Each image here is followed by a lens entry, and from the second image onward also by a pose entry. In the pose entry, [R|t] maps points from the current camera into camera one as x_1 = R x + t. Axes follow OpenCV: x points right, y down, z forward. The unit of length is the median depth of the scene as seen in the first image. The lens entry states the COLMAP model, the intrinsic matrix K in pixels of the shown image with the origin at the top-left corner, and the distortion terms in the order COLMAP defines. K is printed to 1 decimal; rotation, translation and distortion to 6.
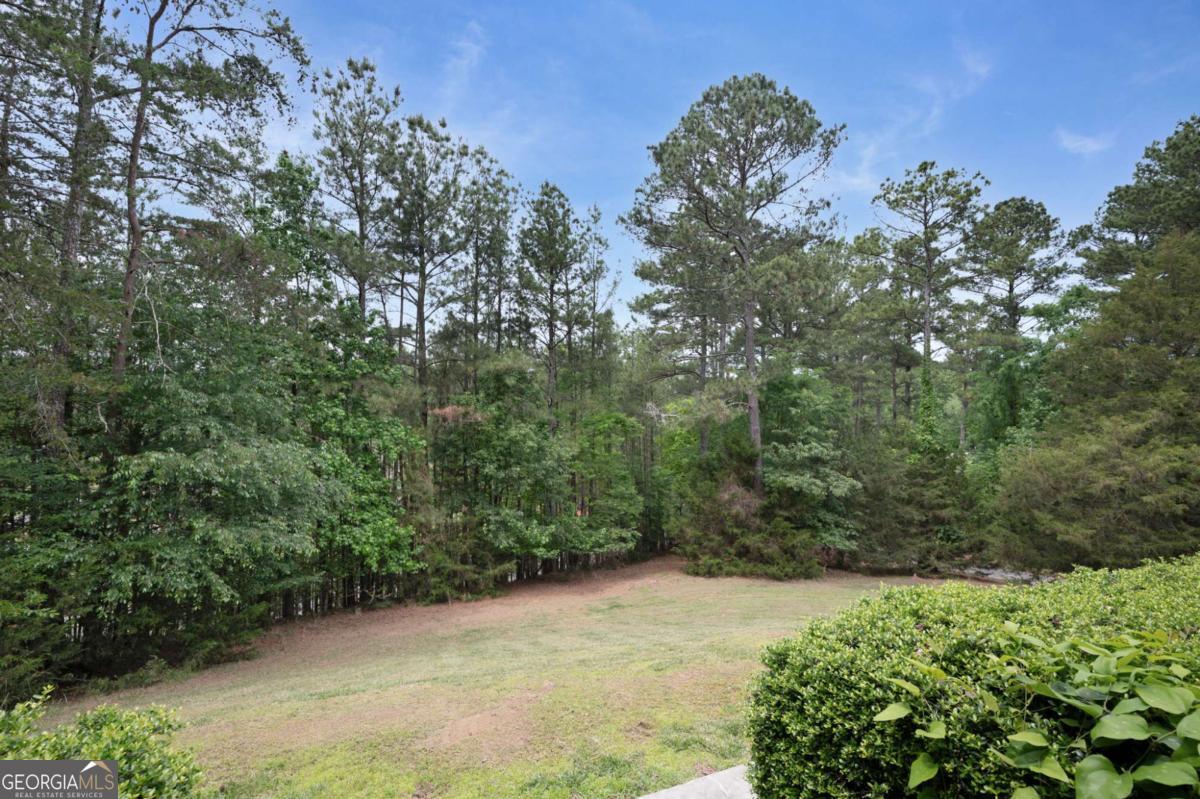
lens RADIAL K [[542.5, 0, 600.6], [0, 542.5, 414.0], [0, 0, 1]] dist [-0.001763, -0.000294]
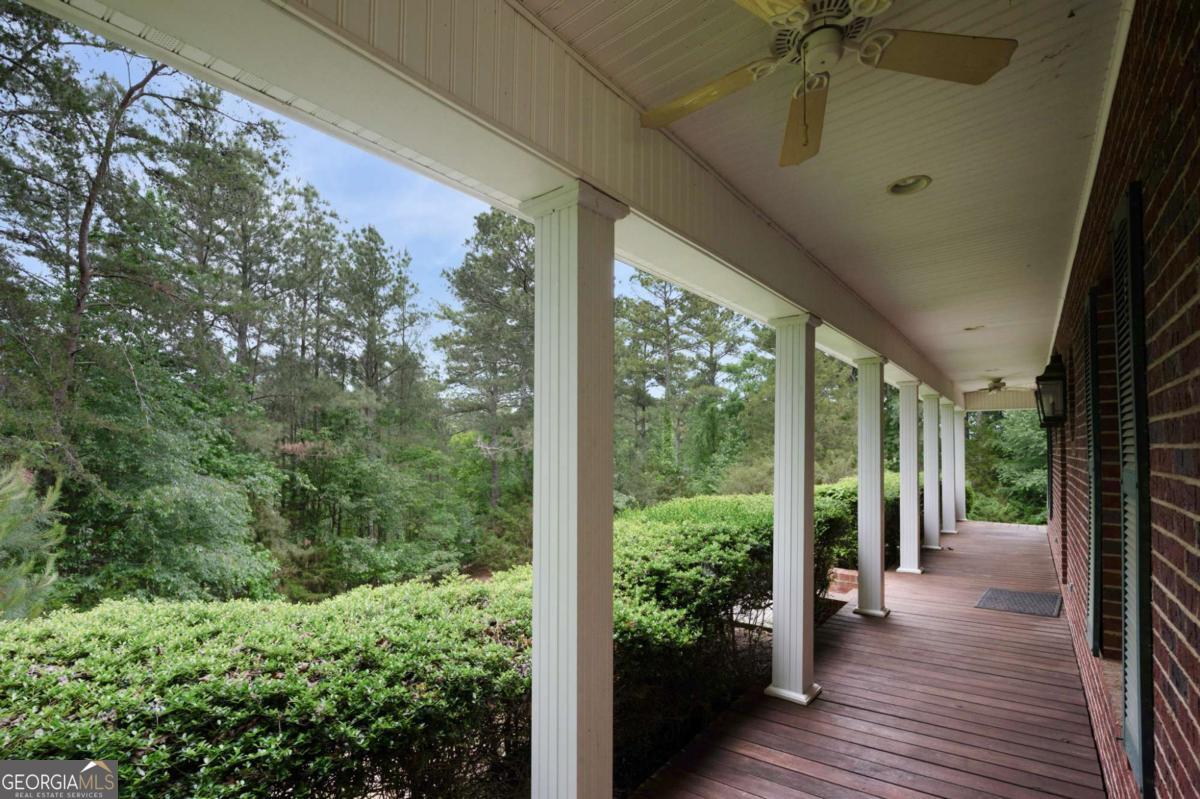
lens RADIAL K [[552.1, 0, 603.2], [0, 552.1, 439.6], [0, 0, 1]] dist [0.000561, 0.000195]
pose [[0.888852, -0.005101, 0.458166, -0.111250], [0.010902, 0.999890, -0.010018, -0.000650], [-0.458065, 0.013899, 0.888810, -0.087766]]
